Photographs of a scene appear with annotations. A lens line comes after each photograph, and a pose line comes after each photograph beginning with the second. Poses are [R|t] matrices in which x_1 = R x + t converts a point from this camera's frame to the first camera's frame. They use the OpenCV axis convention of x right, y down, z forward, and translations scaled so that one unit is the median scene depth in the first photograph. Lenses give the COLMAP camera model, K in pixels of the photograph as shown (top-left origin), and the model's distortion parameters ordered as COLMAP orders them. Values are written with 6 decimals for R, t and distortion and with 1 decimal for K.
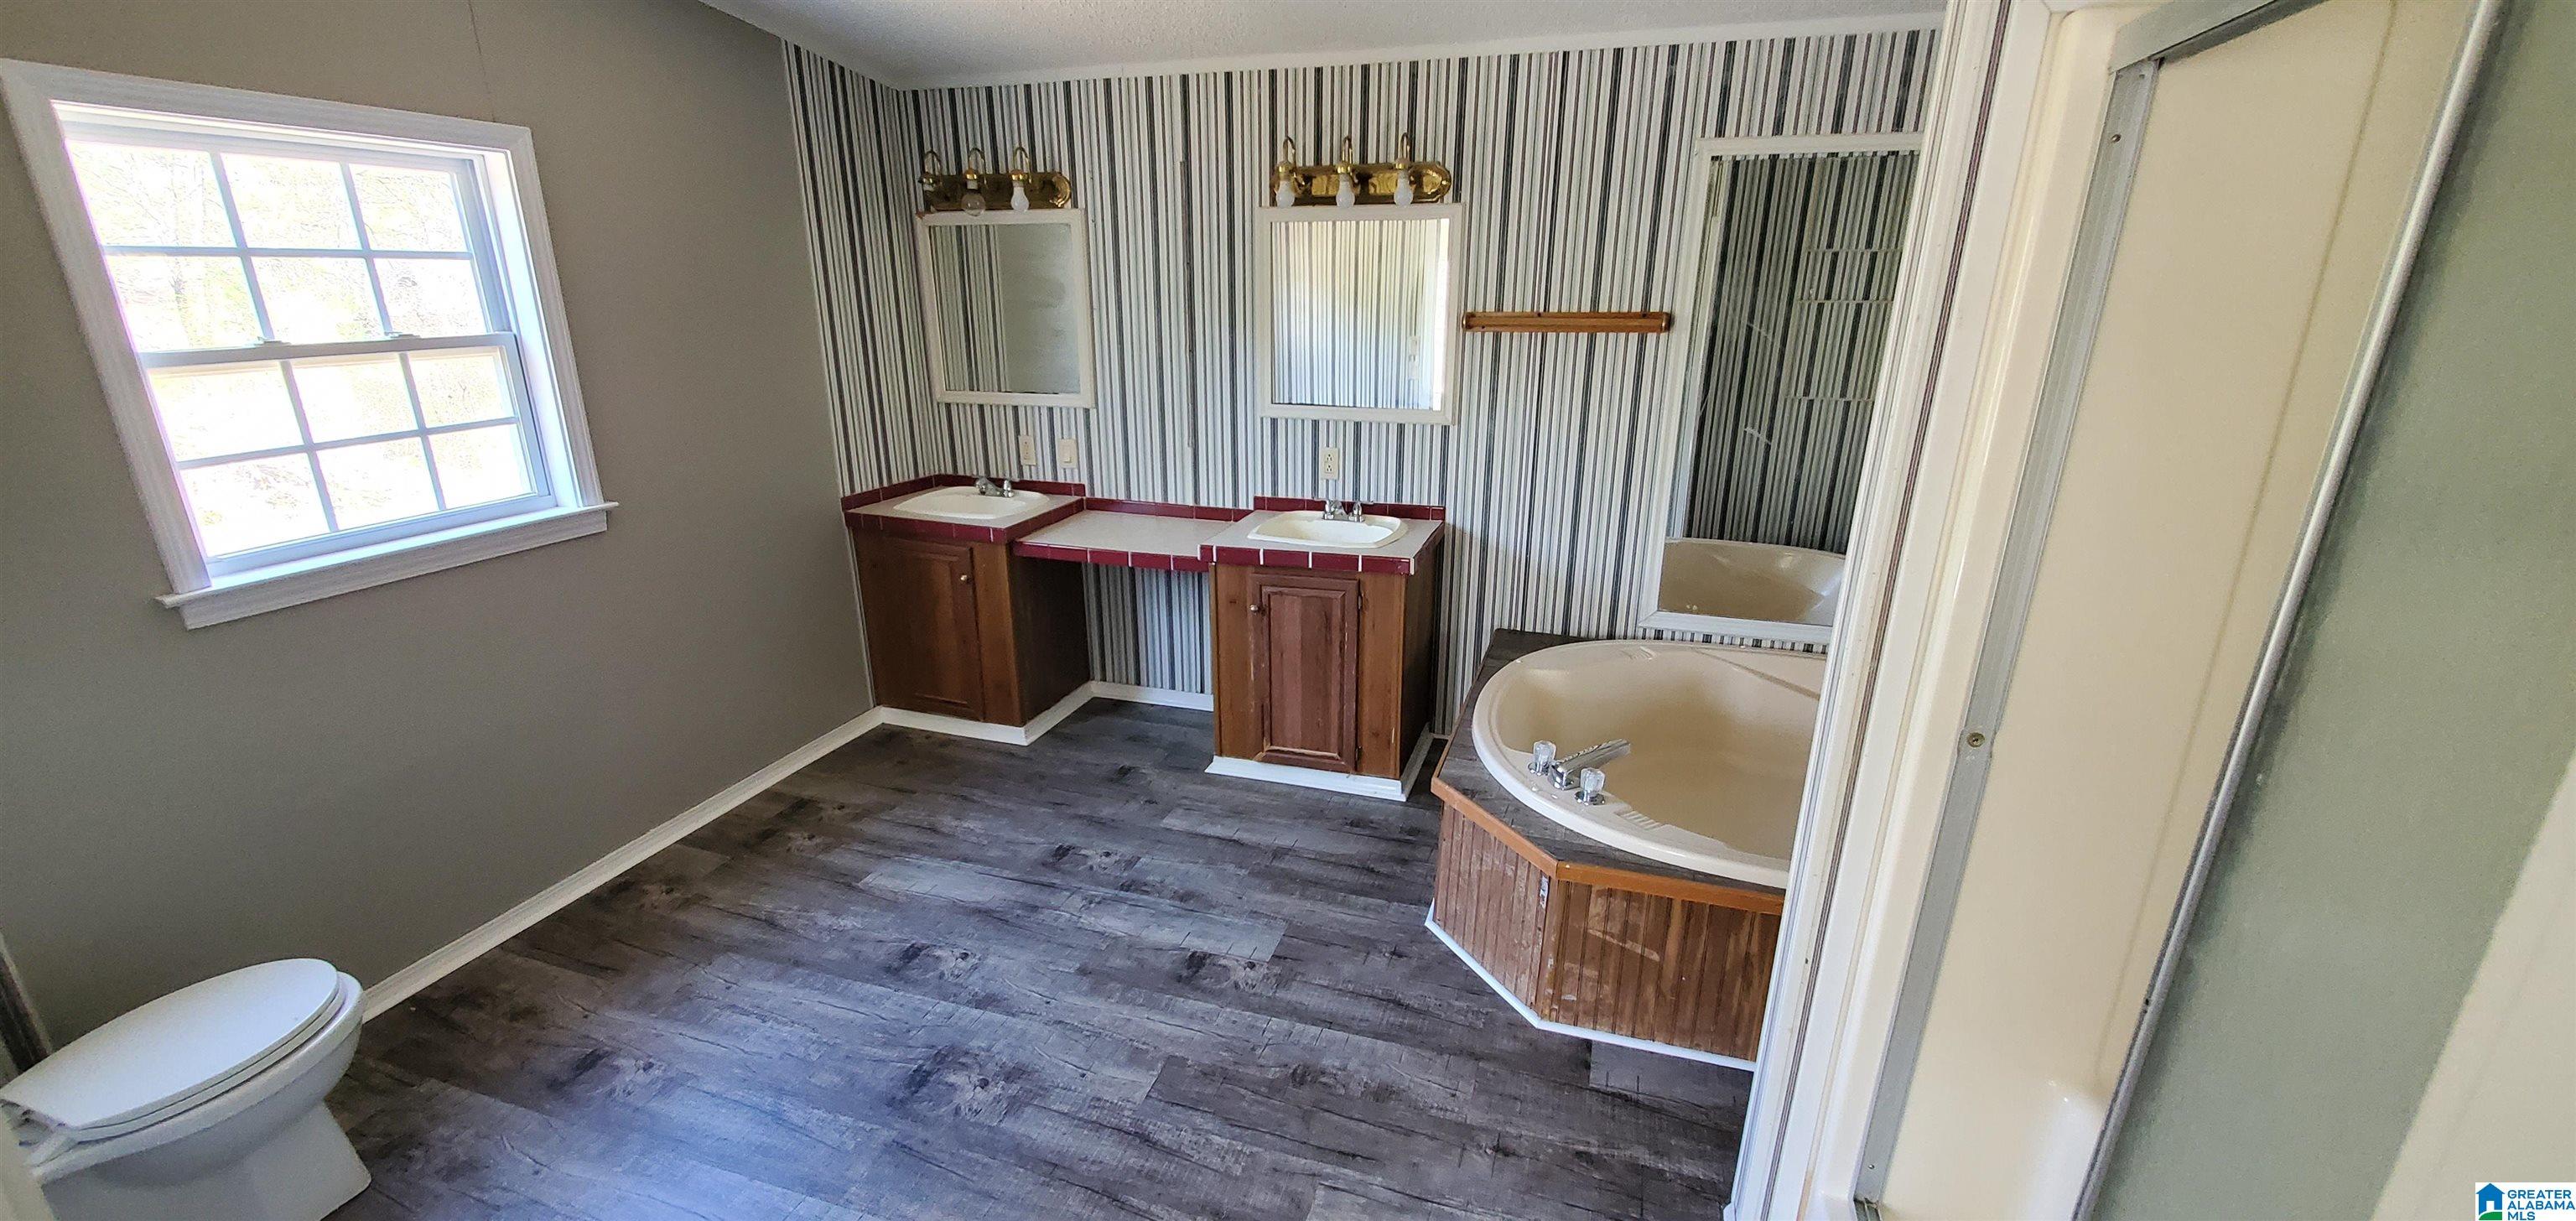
lens RADIAL K [[1028.0, 0, 1304.5], [0, 1028.0, 622.1], [0, 0, 1]] dist [0.000260, 0.000008]
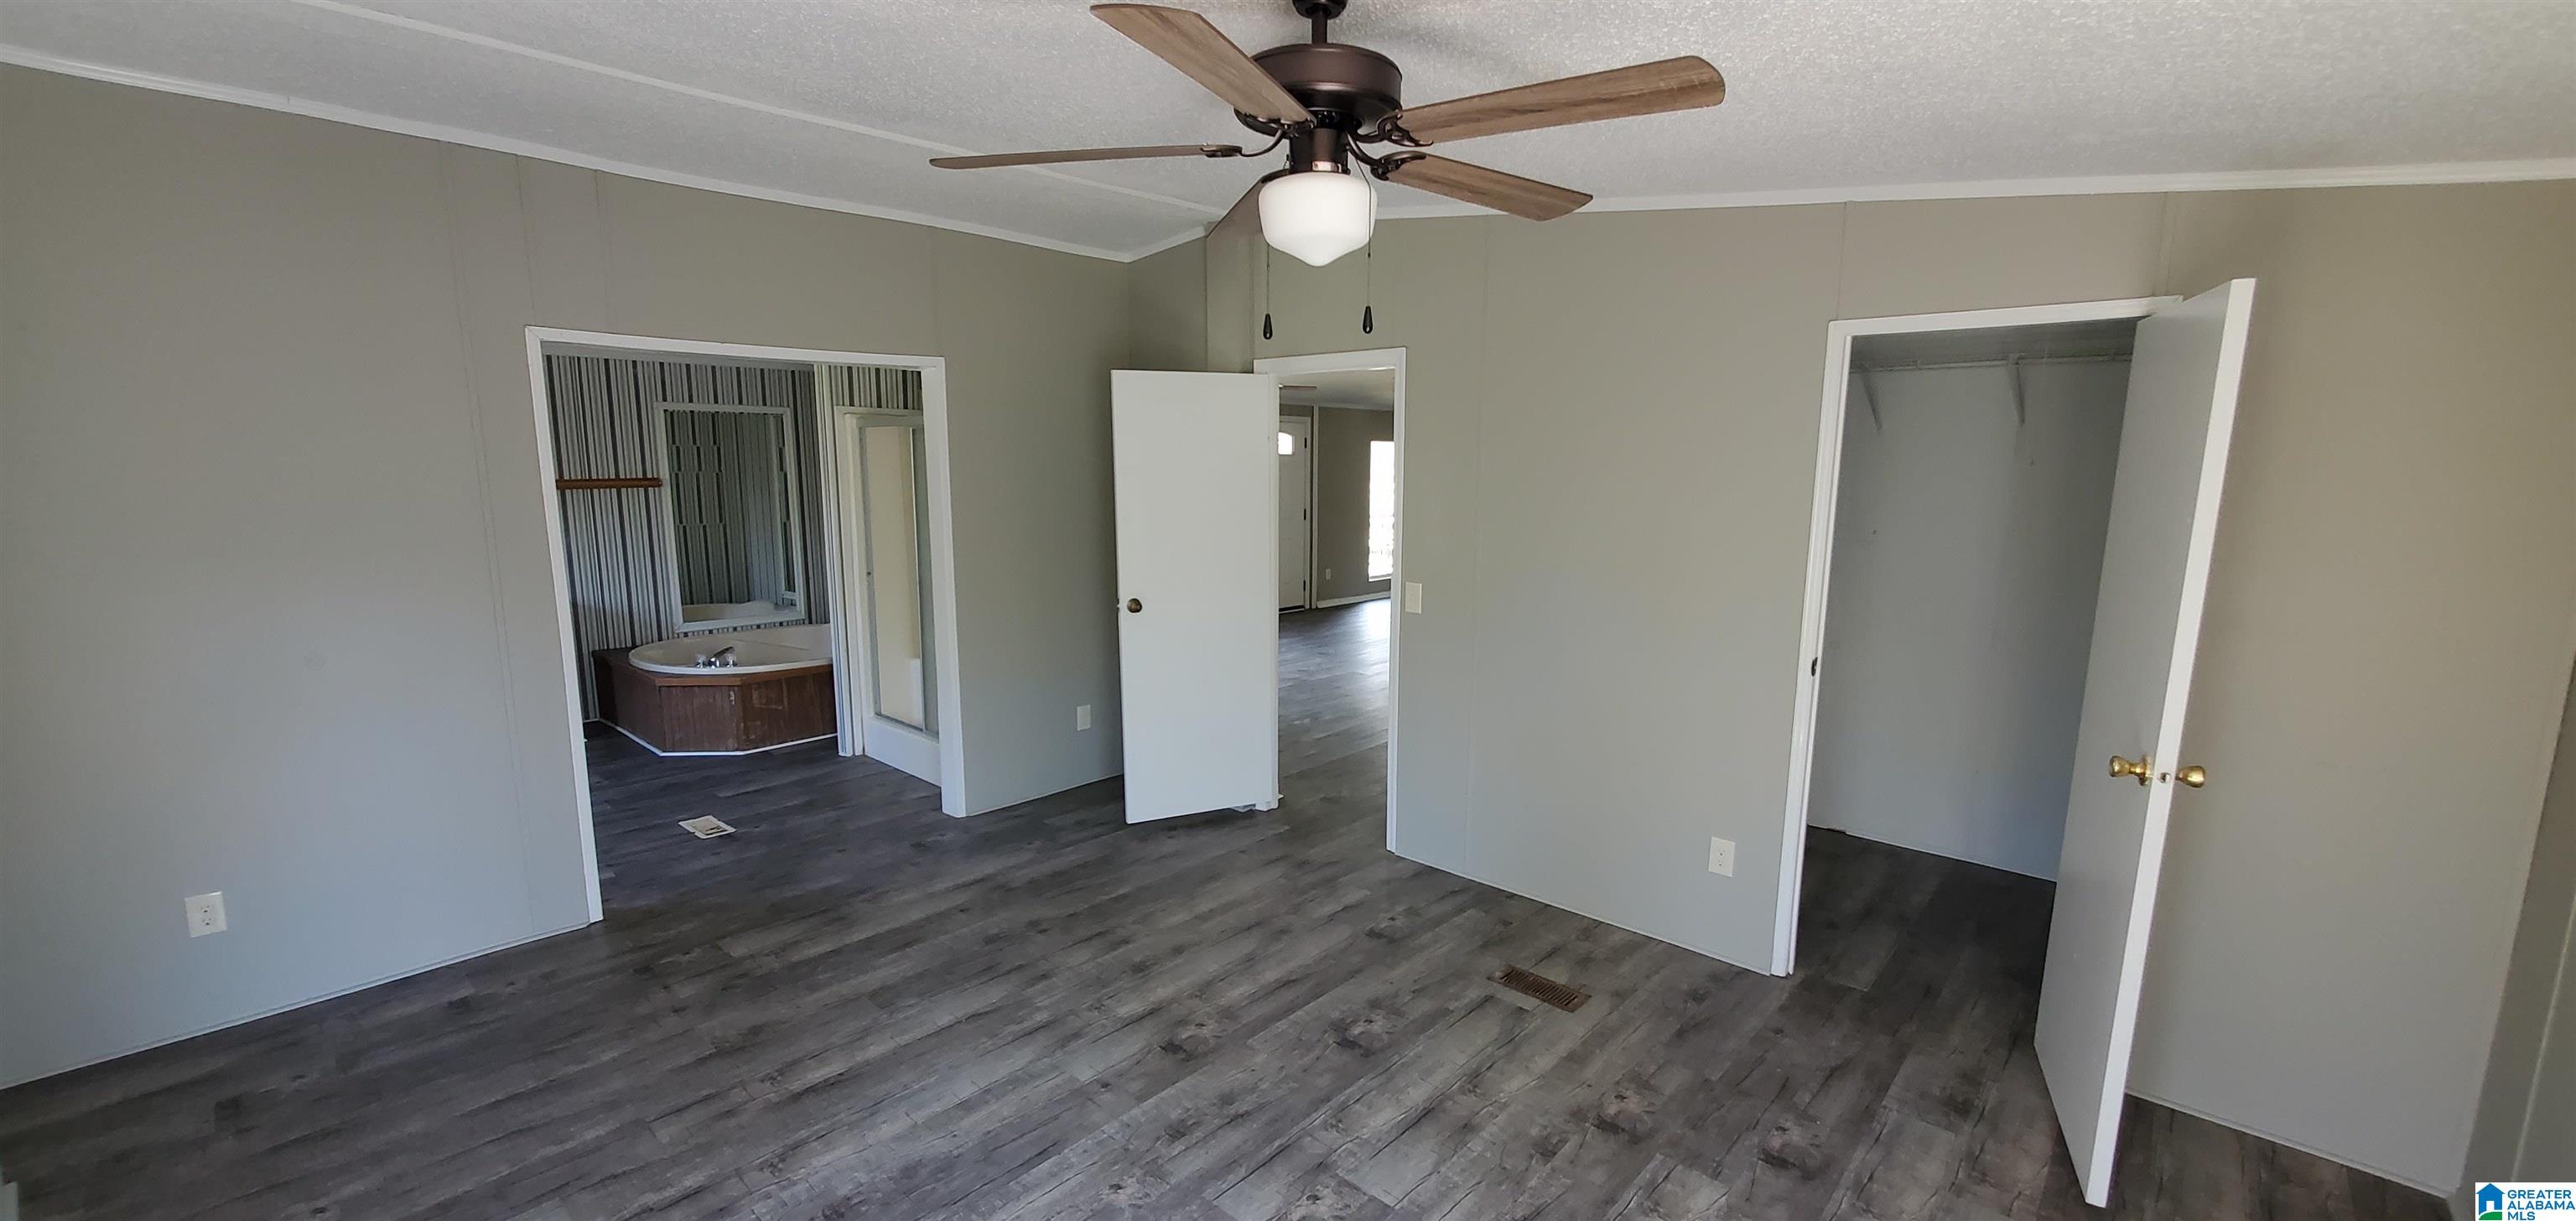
lens RADIAL K [[1028.0, 0, 1304.5], [0, 1028.0, 622.1], [0, 0, 1]] dist [0.000260, 0.000008]
pose [[0.393224, -0.143389, 0.908193, -1.133946], [0.284513, 0.958260, 0.028107, 0.315949], [-0.874315, 0.247341, 0.417607, -1.018841]]
